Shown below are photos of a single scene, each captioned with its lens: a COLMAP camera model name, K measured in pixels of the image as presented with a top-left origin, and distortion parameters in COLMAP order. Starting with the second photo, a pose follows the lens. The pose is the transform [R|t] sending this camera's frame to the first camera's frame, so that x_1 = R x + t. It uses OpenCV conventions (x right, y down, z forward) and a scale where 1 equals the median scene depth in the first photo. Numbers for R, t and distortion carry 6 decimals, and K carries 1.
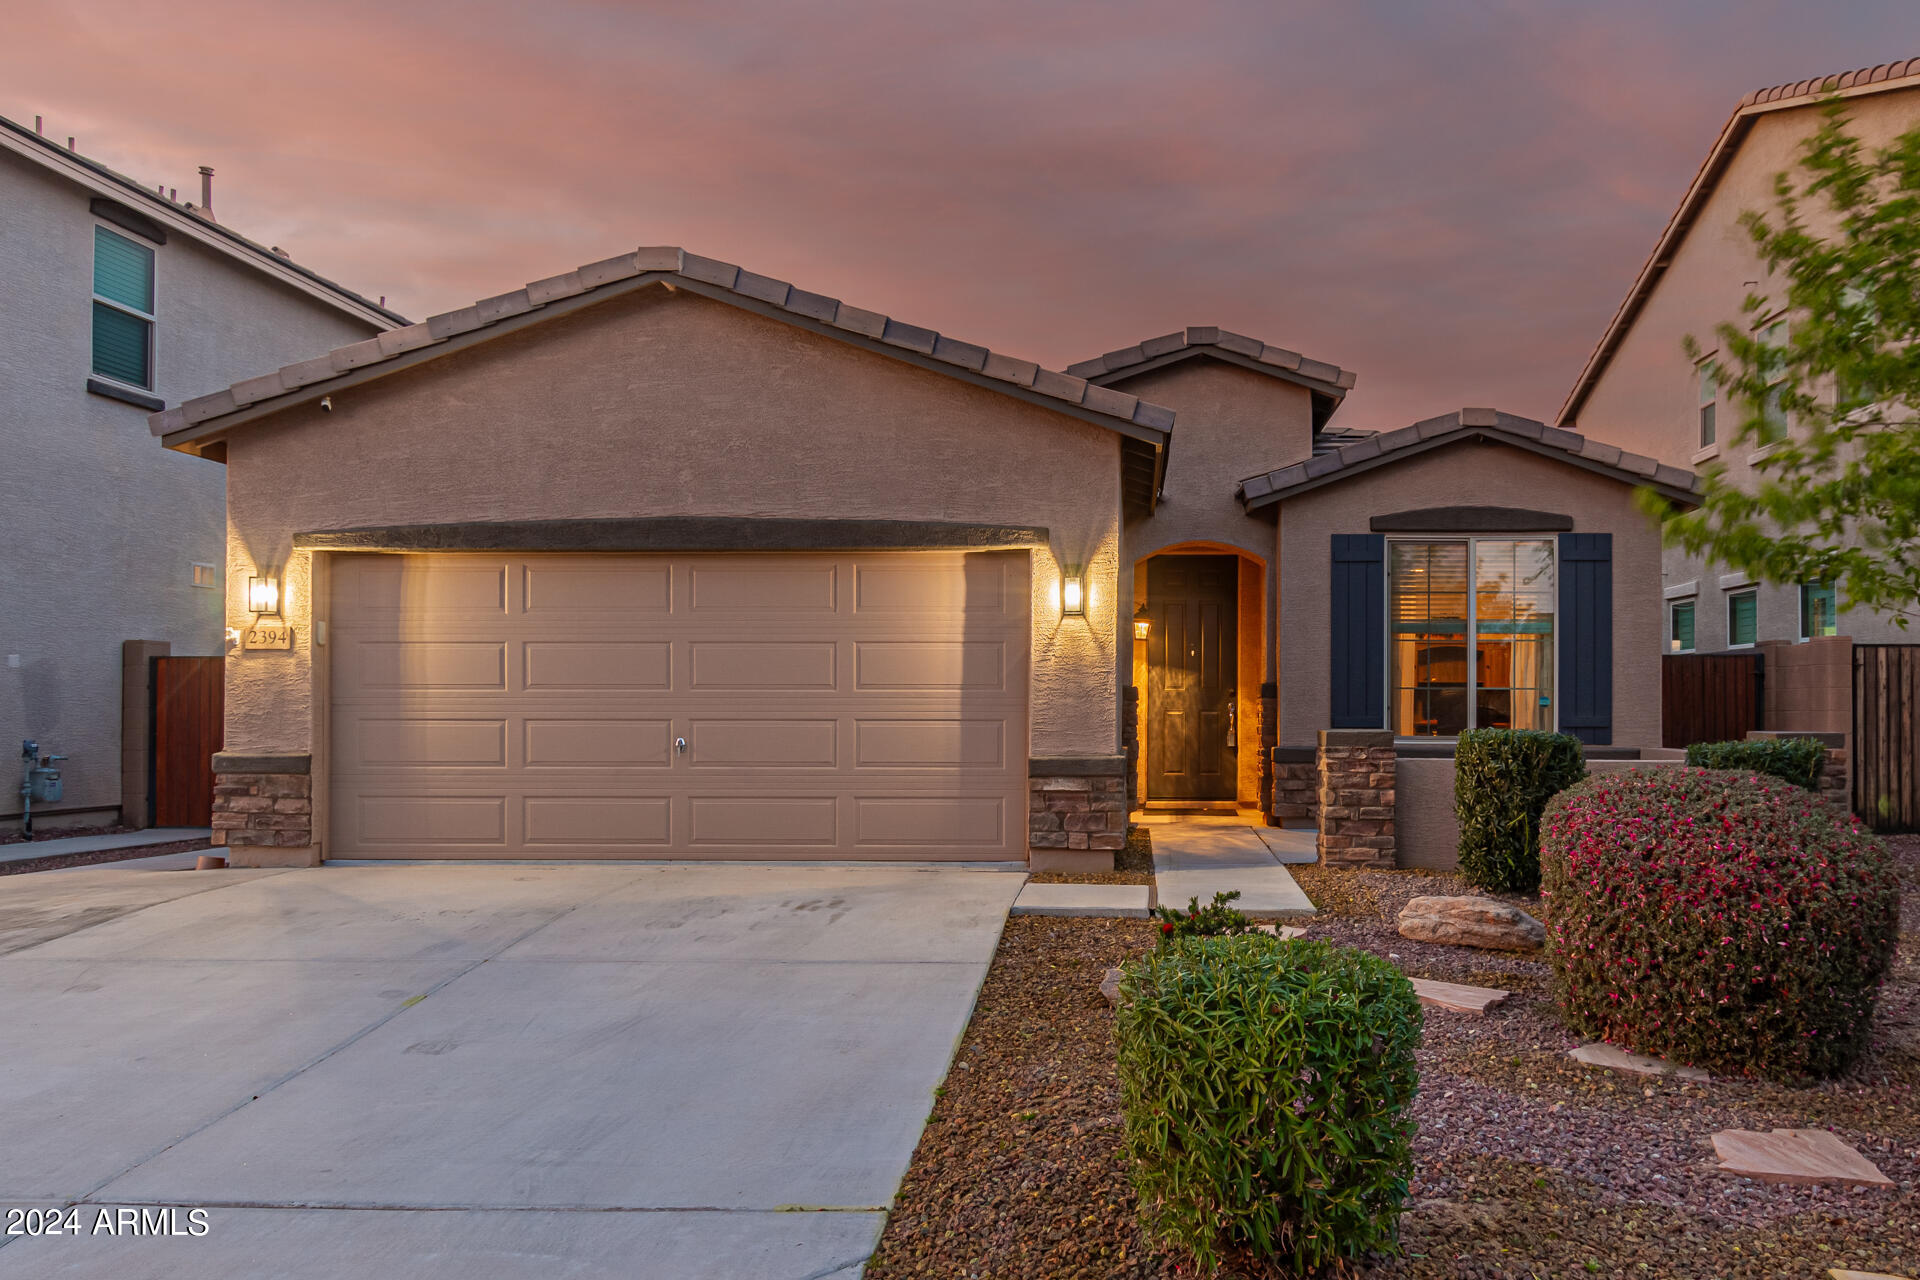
lens RADIAL K [[1429.3, 0, 1049.8], [0, 1429.3, 691.7], [0, 0, 1]] dist [0.004259, -0.004136]
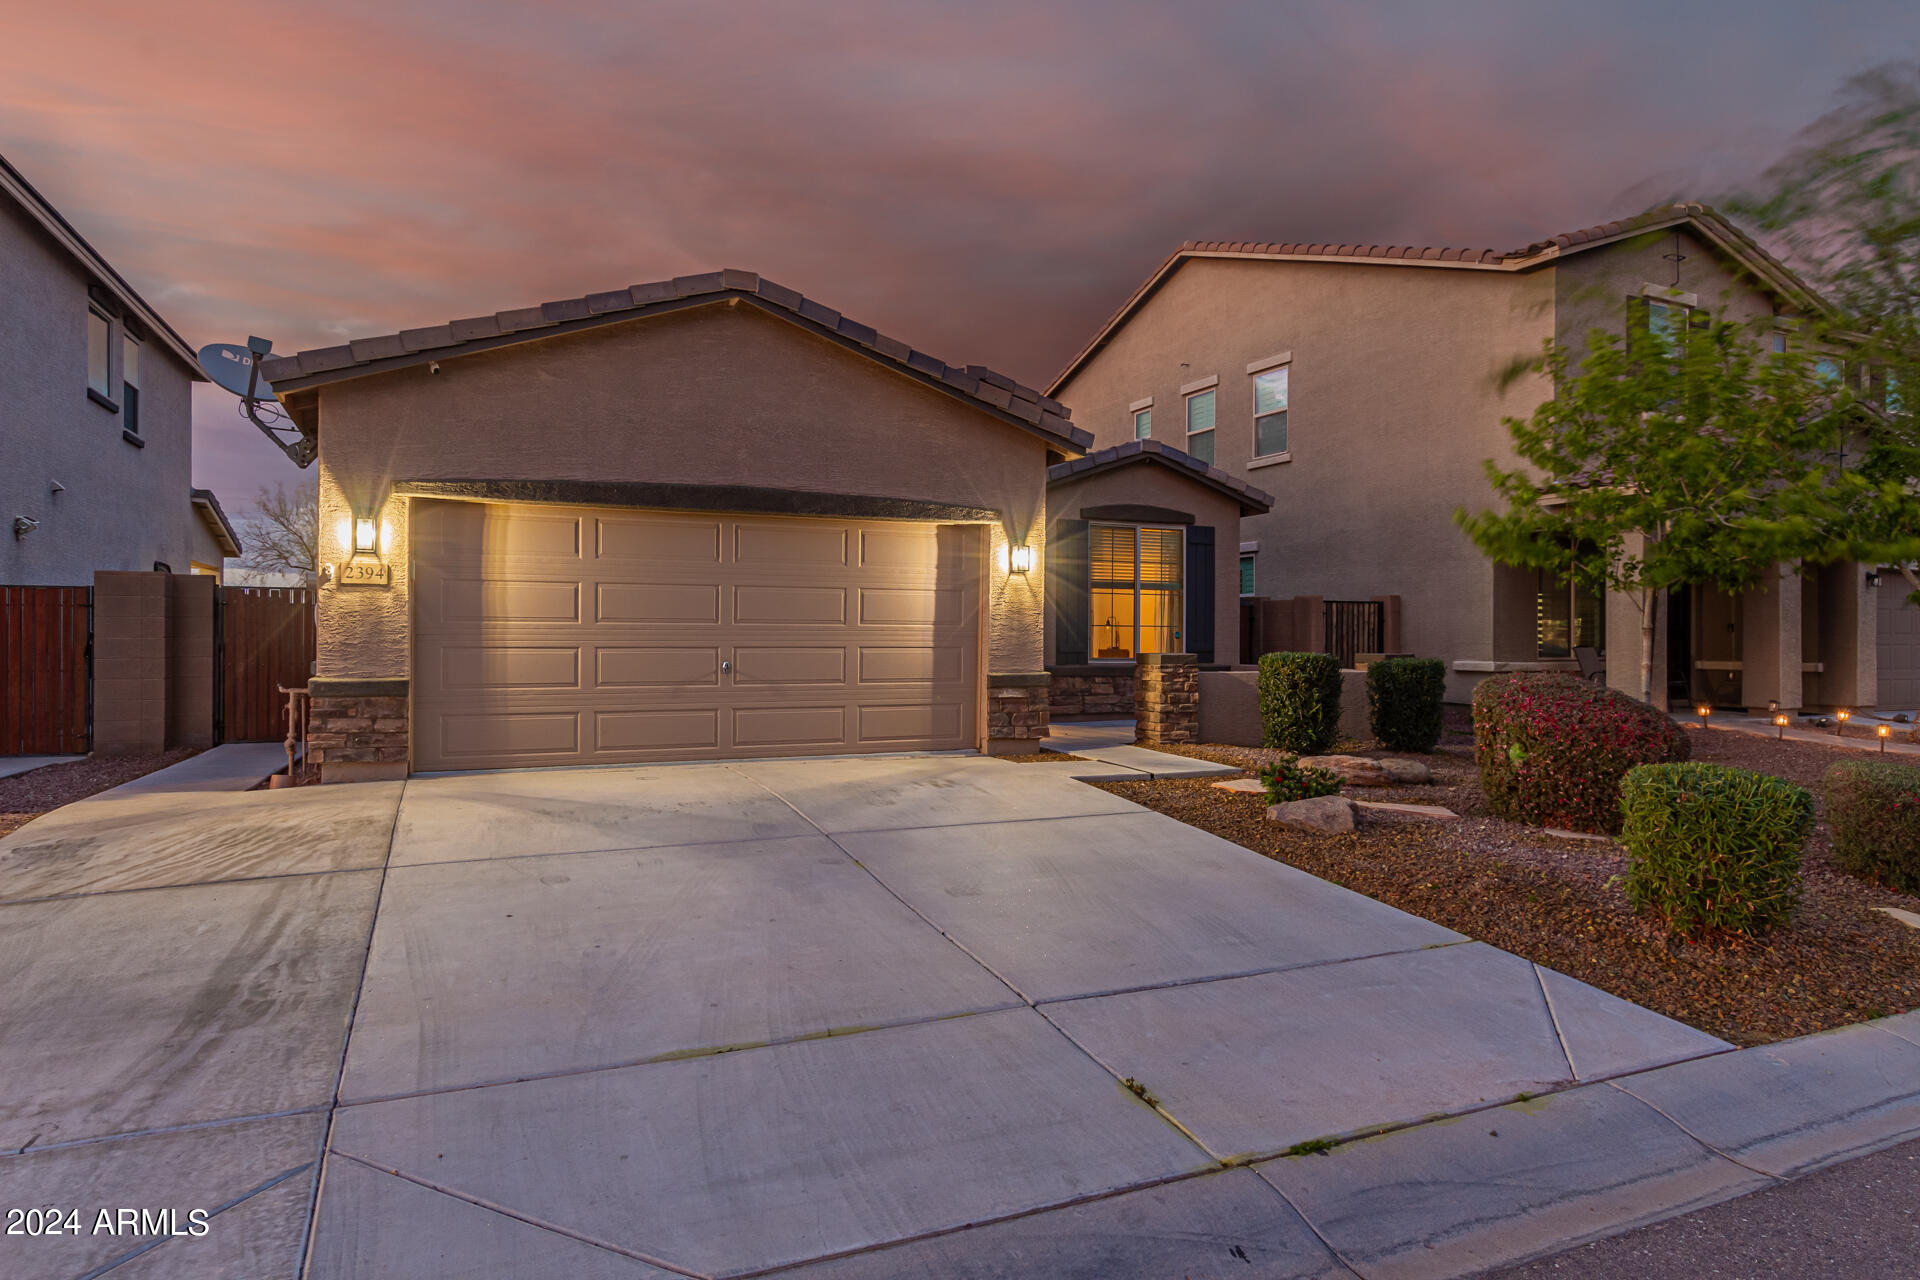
lens RADIAL K [[1127.1, 0, 960.0], [0, 1127.1, 640.0], [0, 0, 1]] dist [0.006412, -0.006987]
pose [[0.903786, 0.001363, 0.427982, -0.503549], [-0.006645, 0.999919, 0.010849, 0.000955], [-0.427932, -0.012649, 0.903722, 0.018043]]
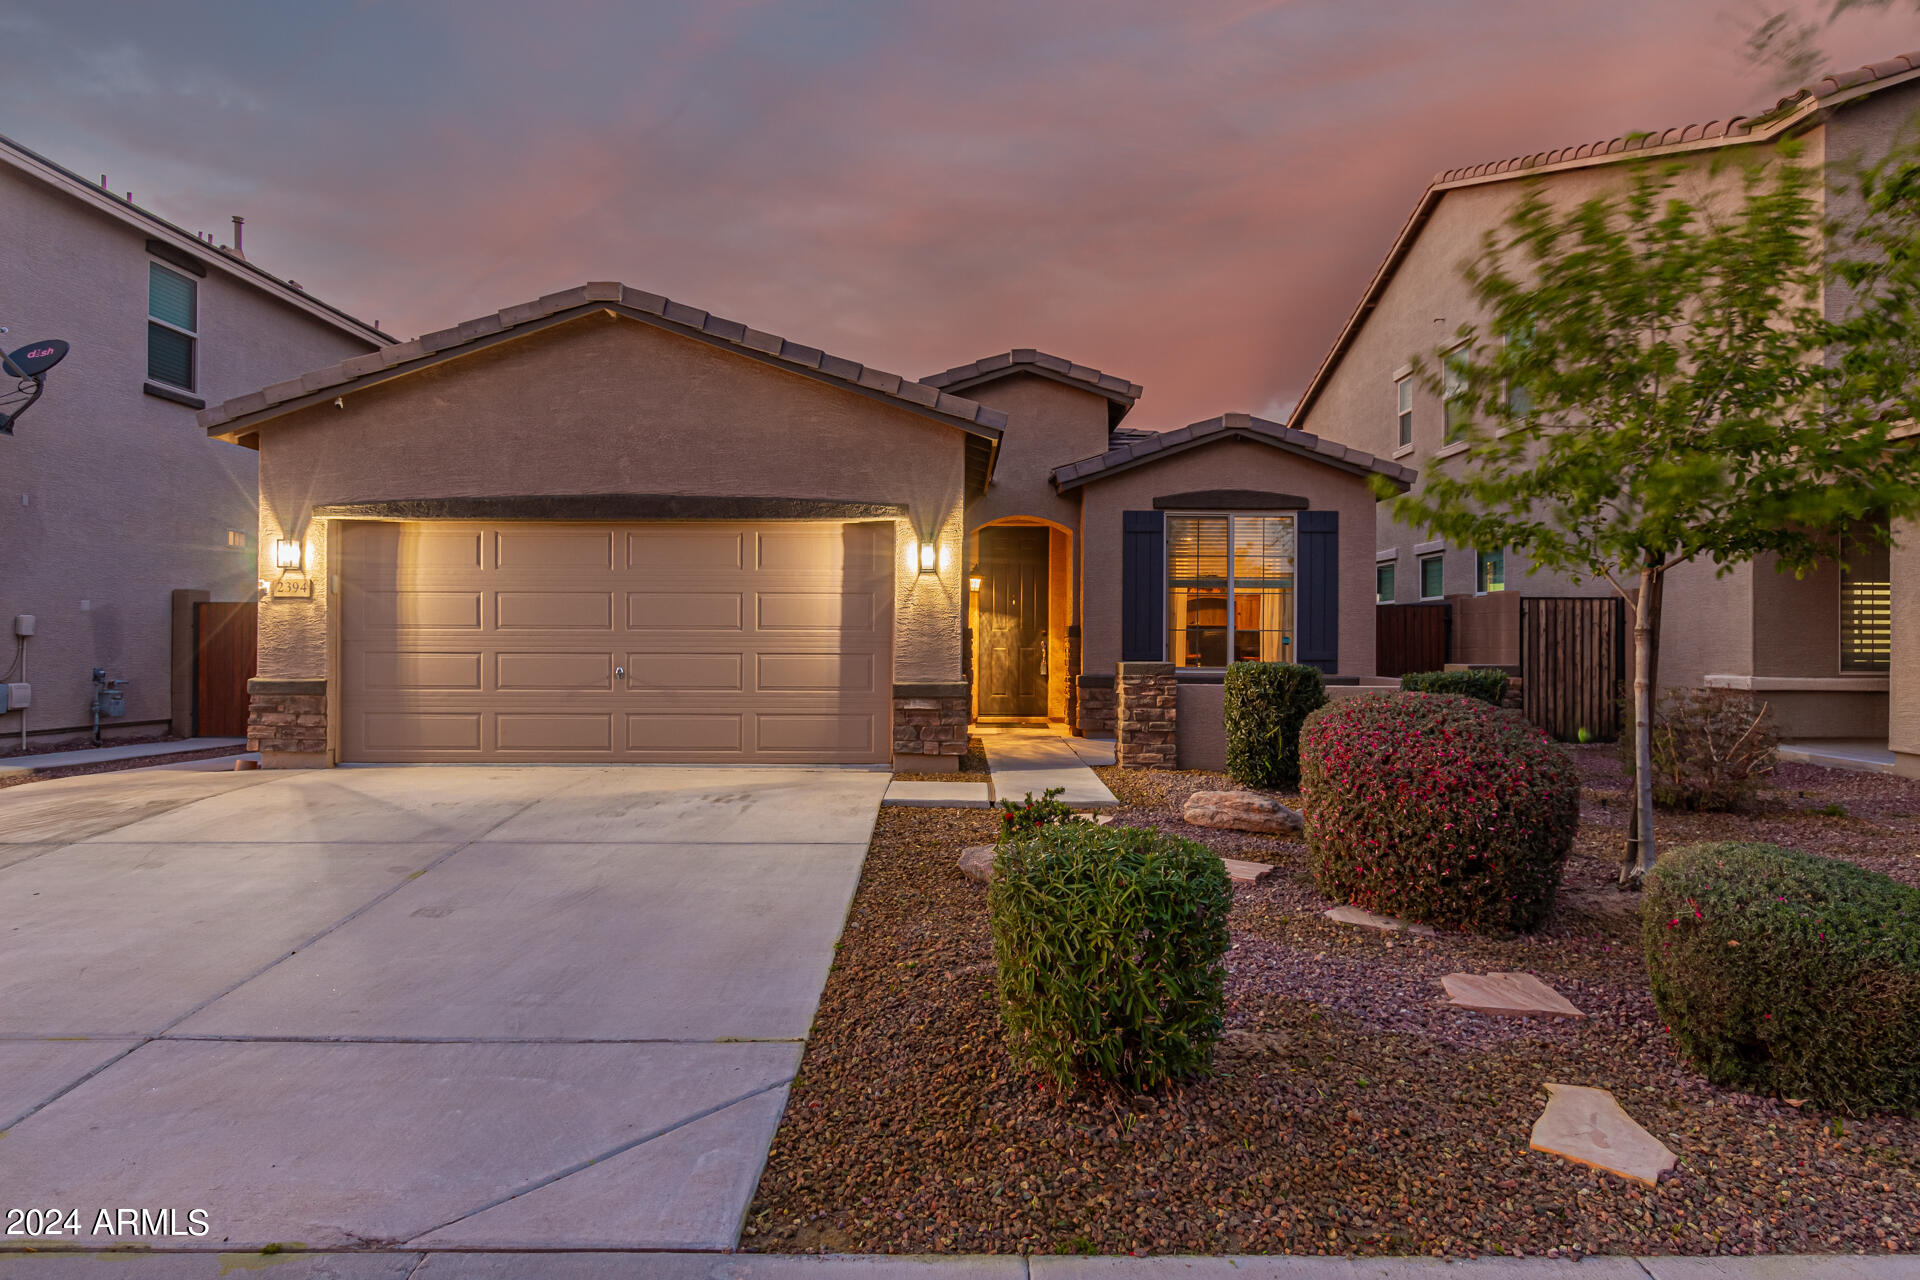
lens RADIAL K [[1127.1, 0, 960.0], [0, 1127.1, 640.0], [0, 0, 1]] dist [0.006412, -0.006987]
pose [[0.999719, 0.002535, 0.023582, 0.021551], [-0.002701, 0.999972, 0.007007, -0.000074], [-0.023564, -0.007068, 0.999697, -0.013939]]
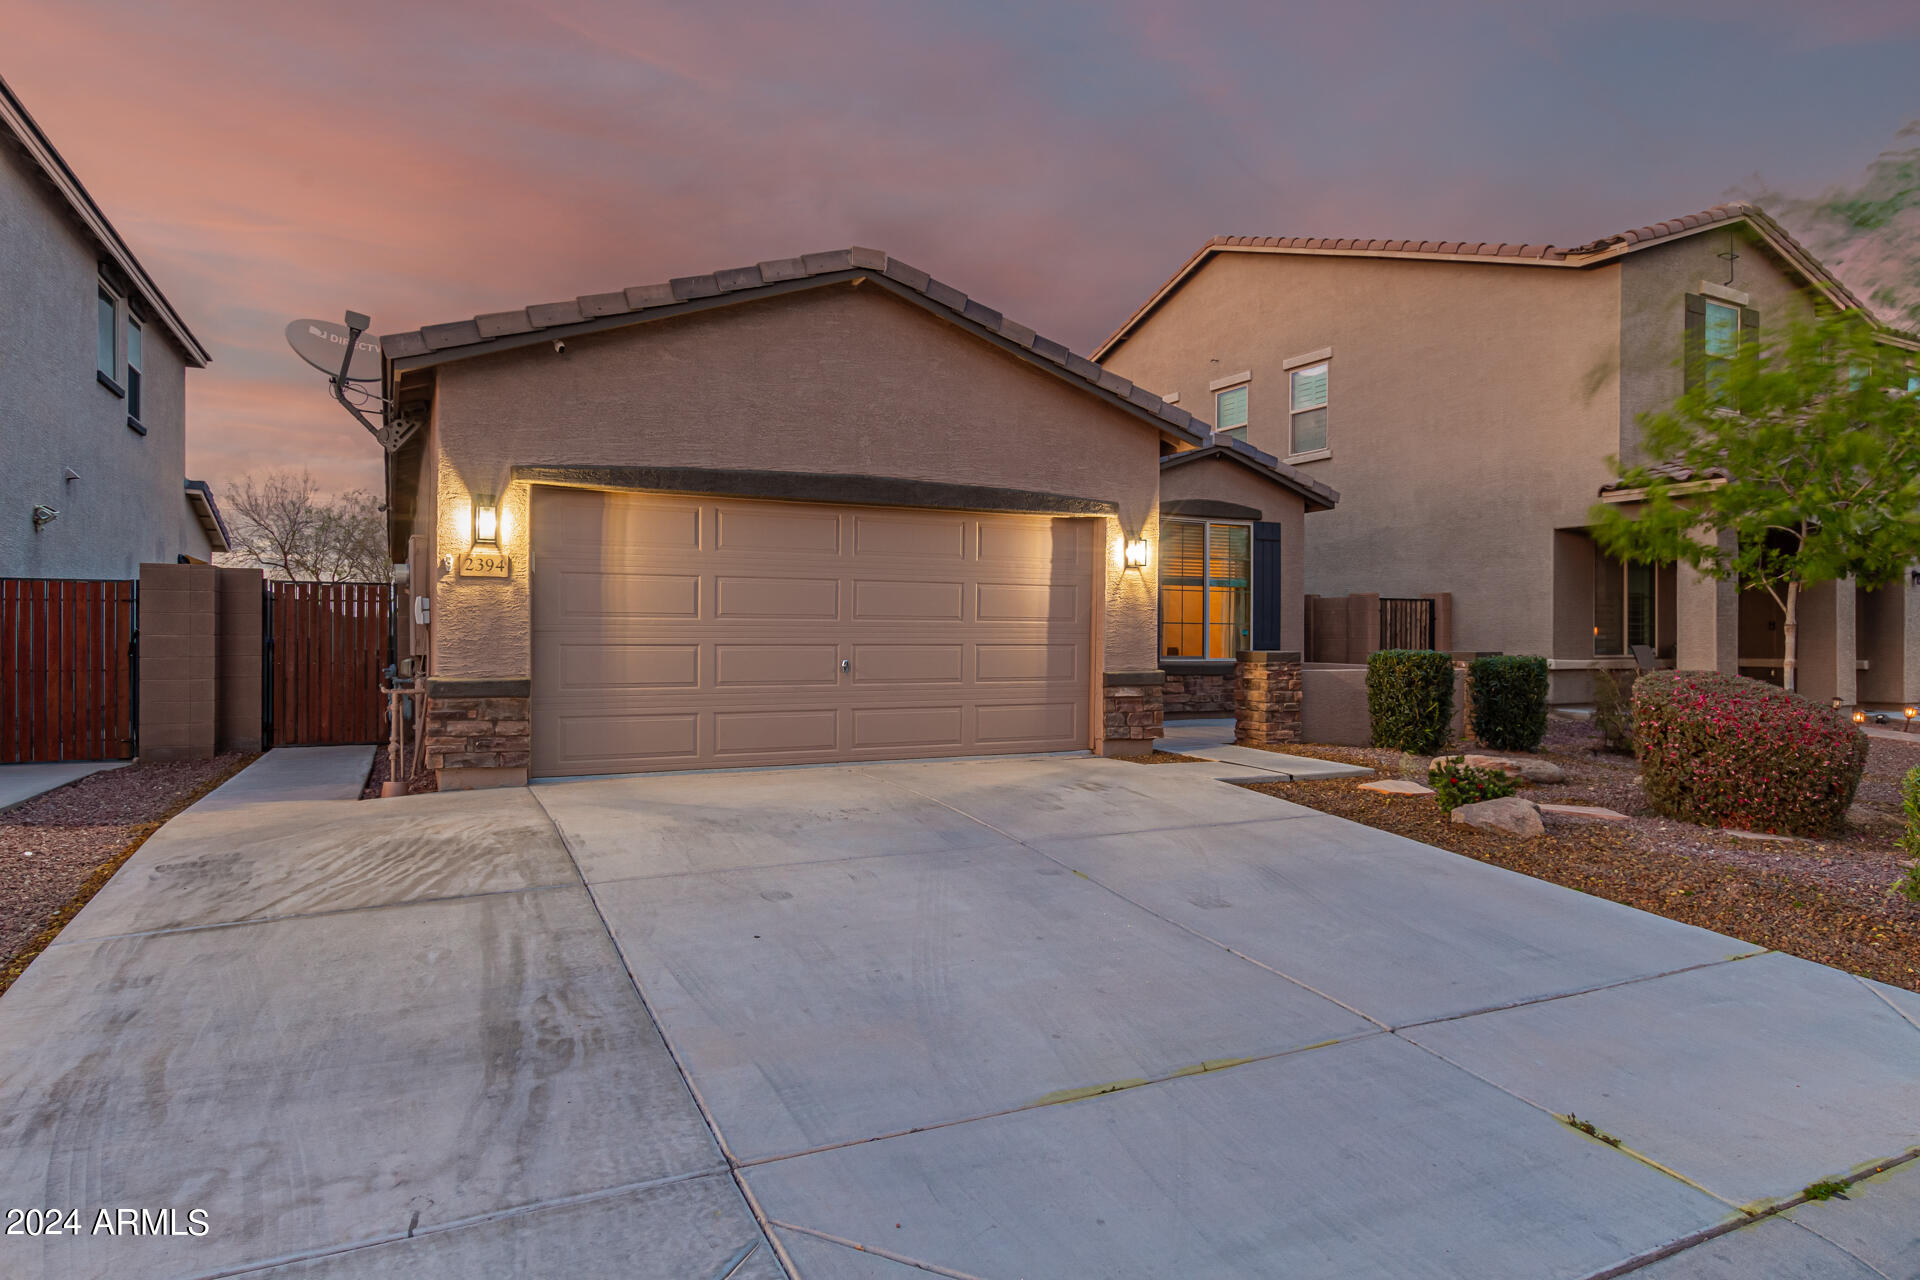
lens RADIAL K [[1127.1, 0, 960.0], [0, 1127.1, 640.0], [0, 0, 1]] dist [0.006412, -0.006987]
pose [[0.884579, 0.000727, 0.466389, -0.621879], [-0.006731, 0.999915, 0.011207, 0.004433], [-0.466341, -0.013053, 0.884509, 0.122974]]
